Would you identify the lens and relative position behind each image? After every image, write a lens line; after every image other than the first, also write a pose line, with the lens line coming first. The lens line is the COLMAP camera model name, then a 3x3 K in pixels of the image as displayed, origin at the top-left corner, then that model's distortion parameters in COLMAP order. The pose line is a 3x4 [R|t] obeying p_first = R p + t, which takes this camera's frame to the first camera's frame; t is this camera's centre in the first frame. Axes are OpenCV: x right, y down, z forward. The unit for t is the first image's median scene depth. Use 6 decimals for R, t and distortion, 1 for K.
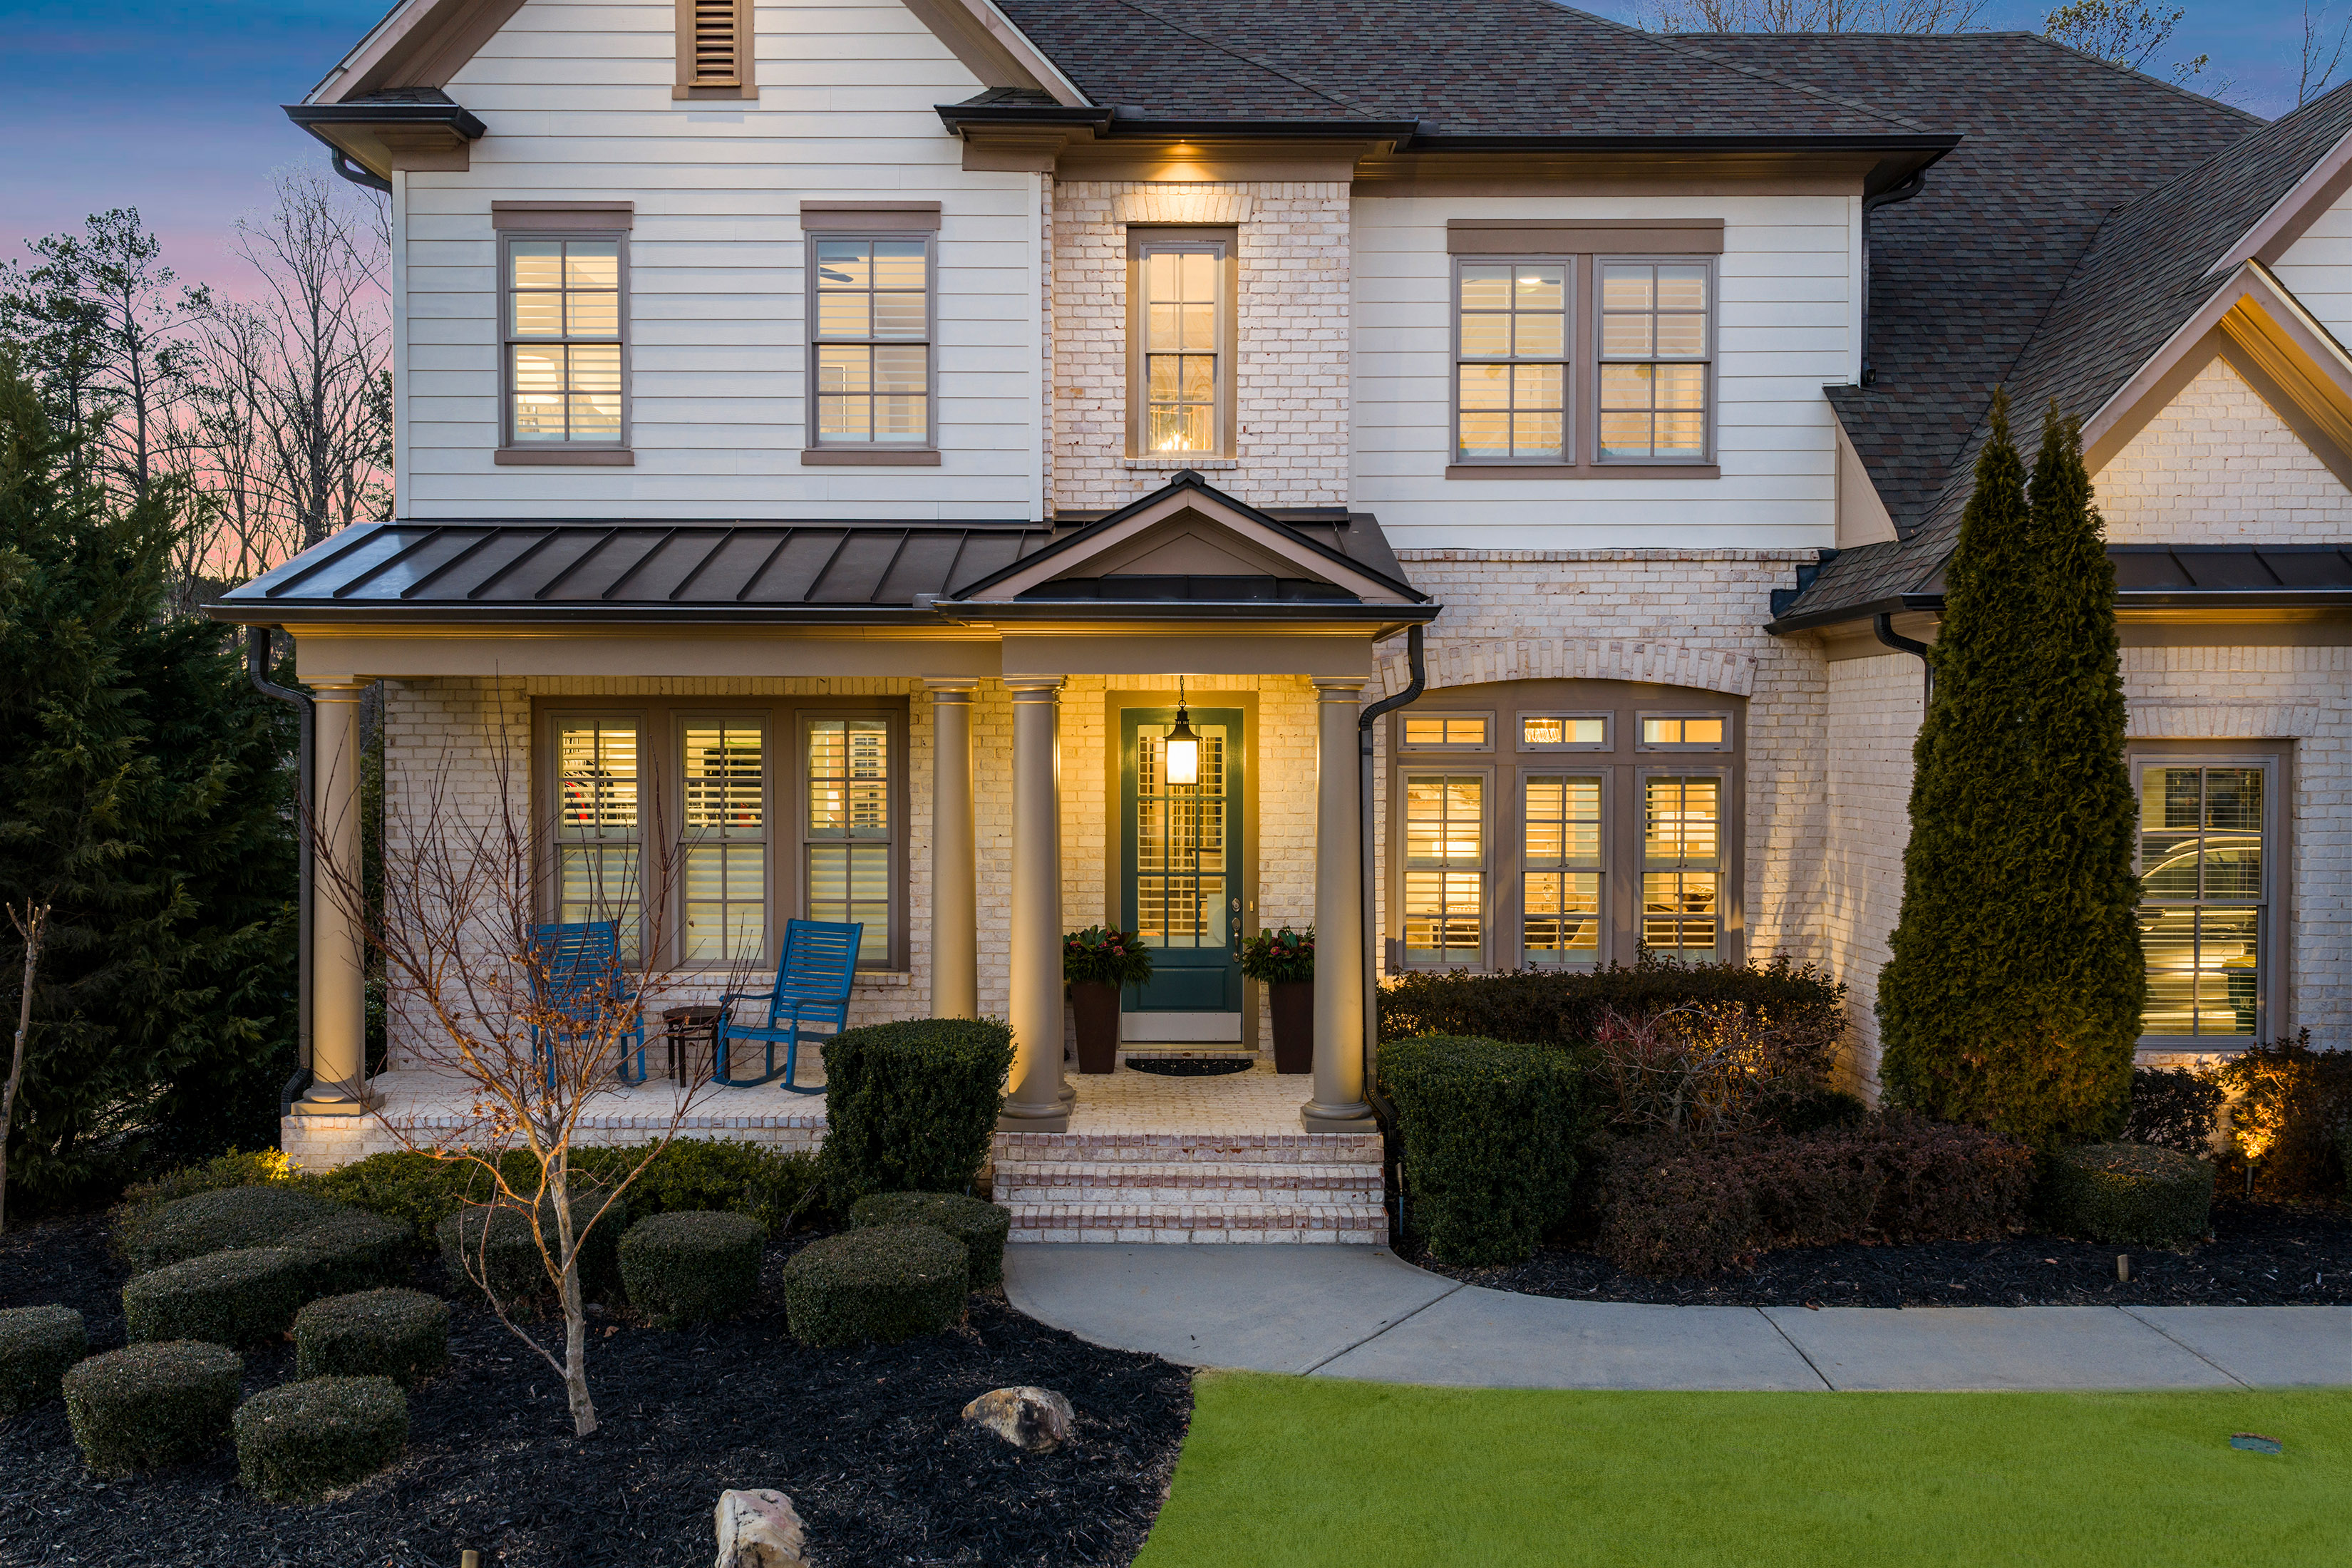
lens RADIAL K [[1933.2, 0, 1174.7], [0, 1933.2, 784.1], [0, 0, 1]] dist [-0.008626, -0.003590]
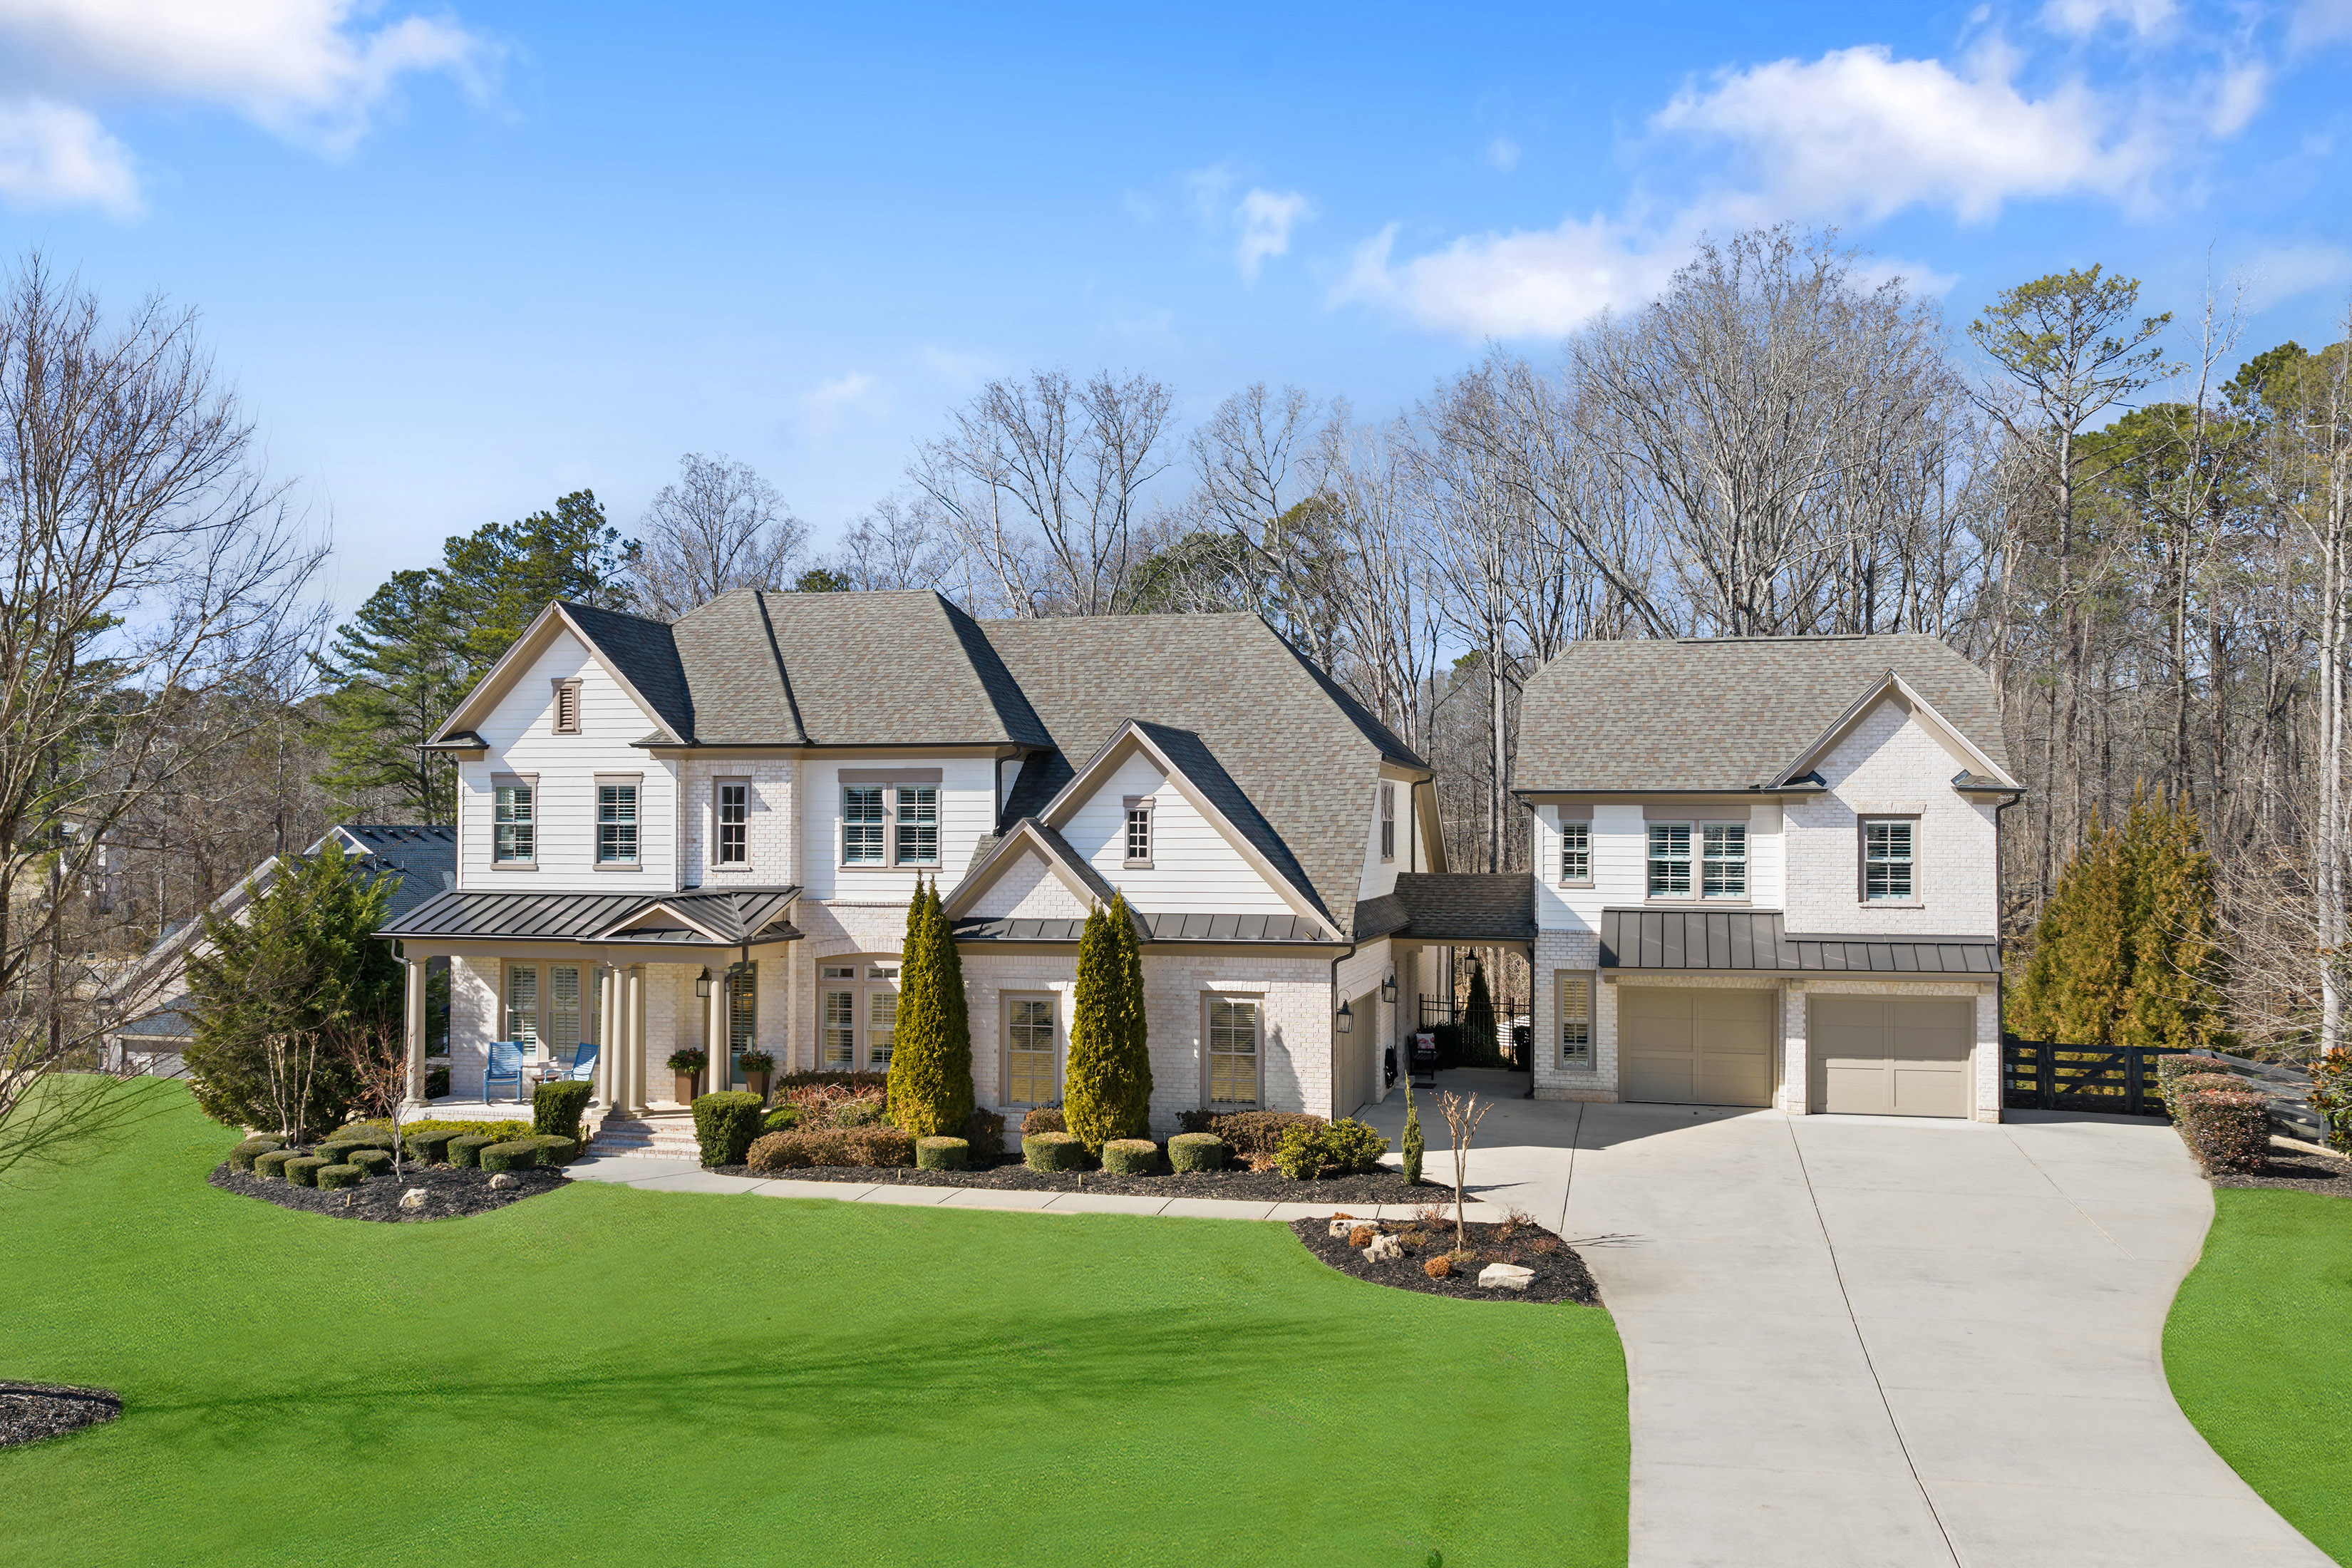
lens RADIAL K [[1933.2, 0, 1174.7], [0, 1933.2, 784.1], [0, 0, 1]] dist [-0.008626, -0.003590]
pose [[0.970768, -0.003383, -0.239997, 1.161494], [-0.009314, 0.998617, -0.051748, -0.147512], [0.239840, 0.052470, 0.969393, -1.314696]]
